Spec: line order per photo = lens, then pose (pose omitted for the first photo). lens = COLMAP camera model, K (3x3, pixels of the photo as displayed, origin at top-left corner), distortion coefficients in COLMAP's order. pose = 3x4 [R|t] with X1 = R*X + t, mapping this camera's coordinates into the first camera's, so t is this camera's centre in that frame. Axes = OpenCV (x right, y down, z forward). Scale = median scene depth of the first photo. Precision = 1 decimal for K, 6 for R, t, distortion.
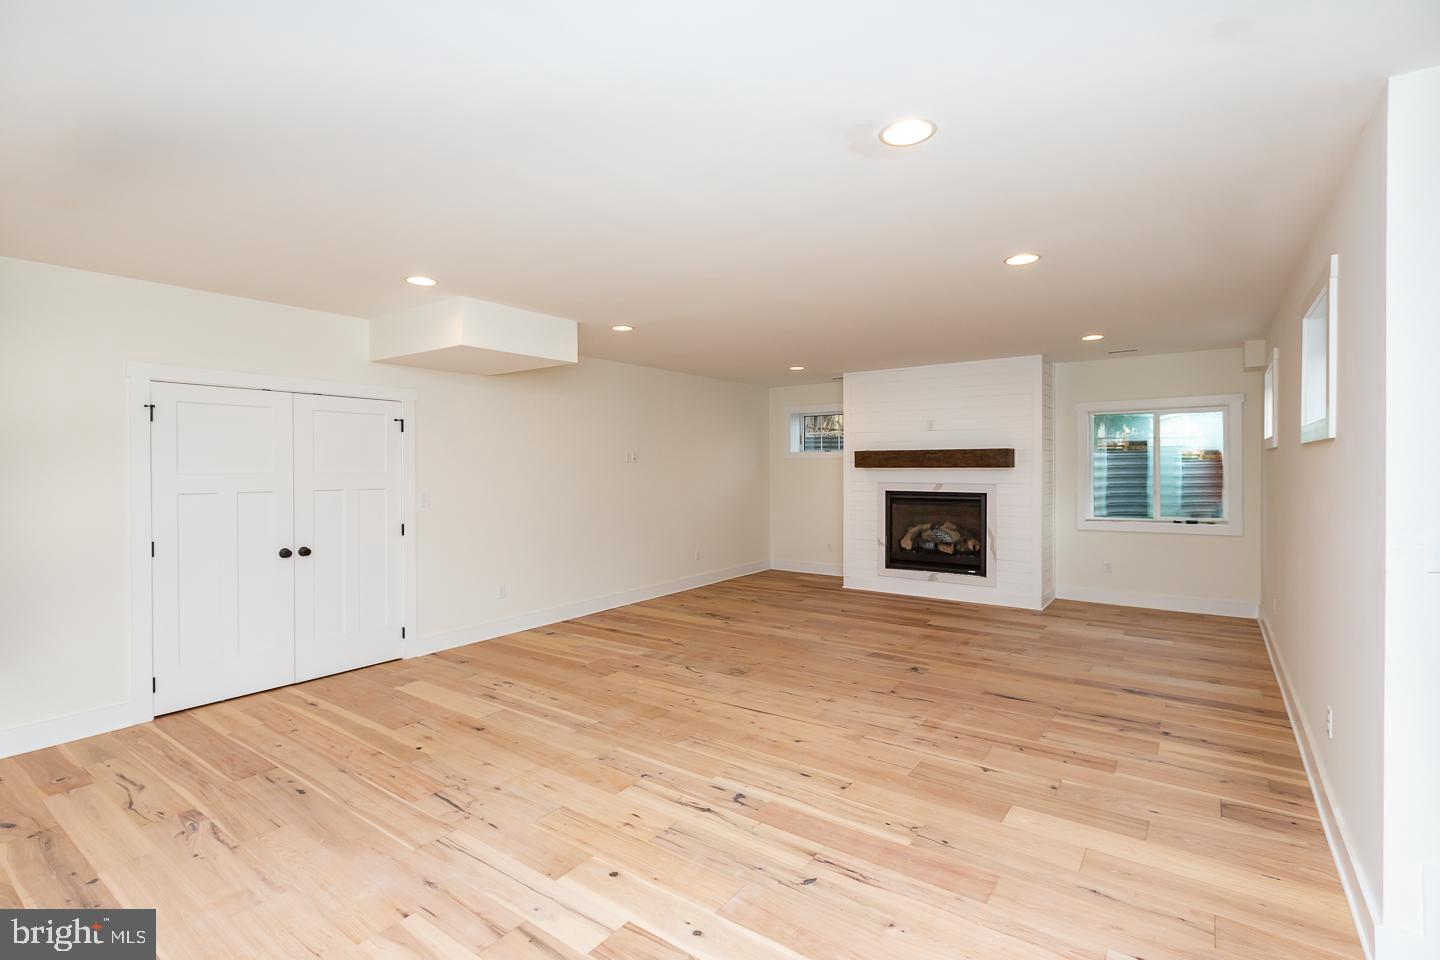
lens RADIAL K [[685.6, 0, 720.0], [0, 685.6, 480.0], [0, 0, 1]] dist [-0.000179, 0.000320]
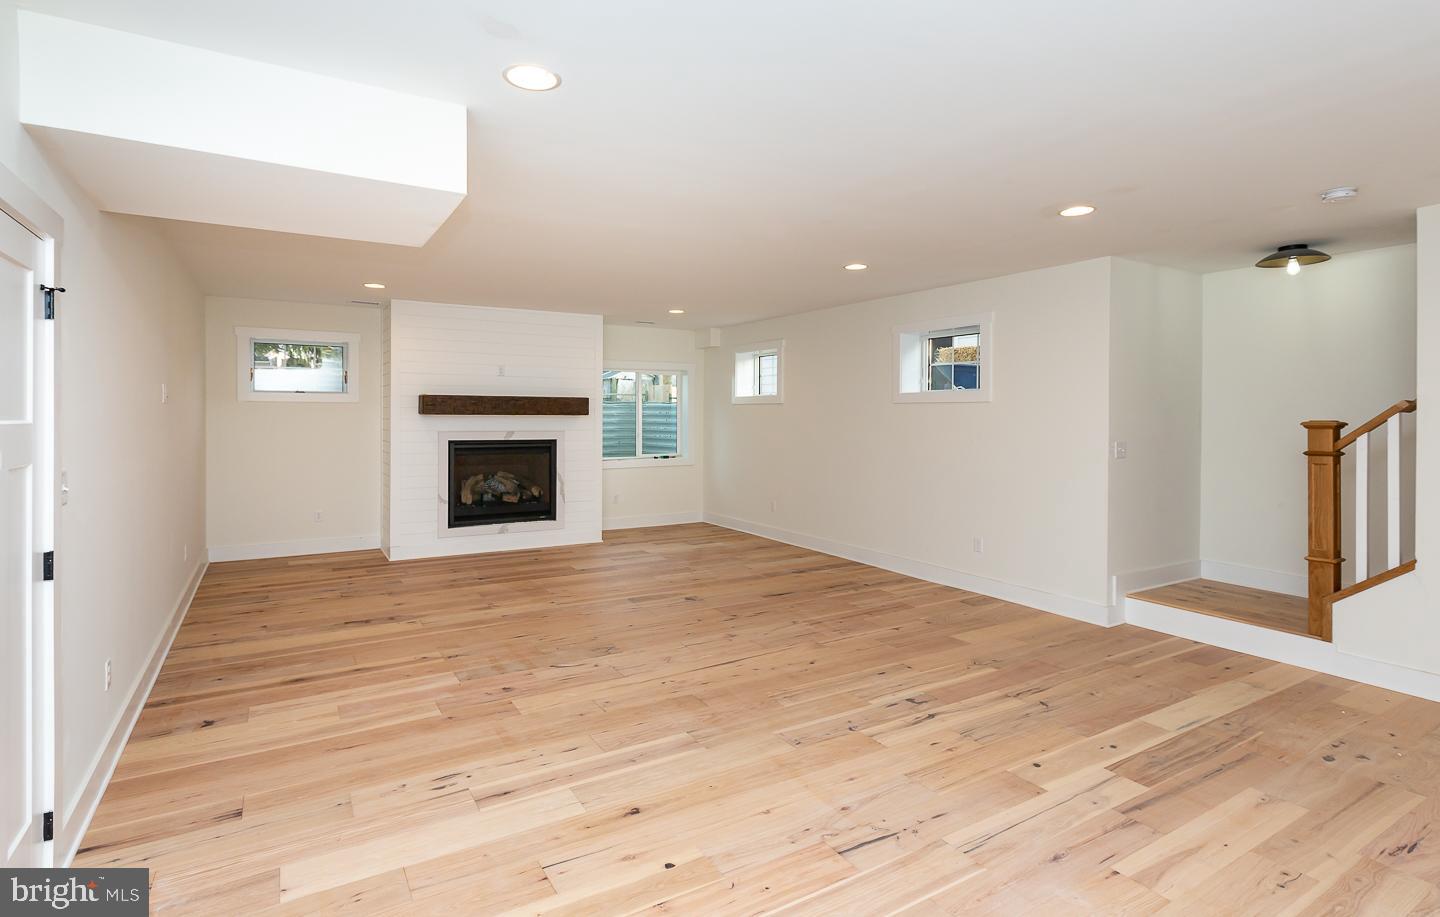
lens RADIAL K [[707.5, 0, 716.8], [0, 707.5, 424.5], [0, 0, 1]] dist [0.001824, 0.000392]
pose [[0.384814, -0.006718, 0.922970, -0.672035], [0.011737, 0.999928, 0.002385, -0.004428], [-0.922919, 0.009915, 0.384866, 0.474430]]
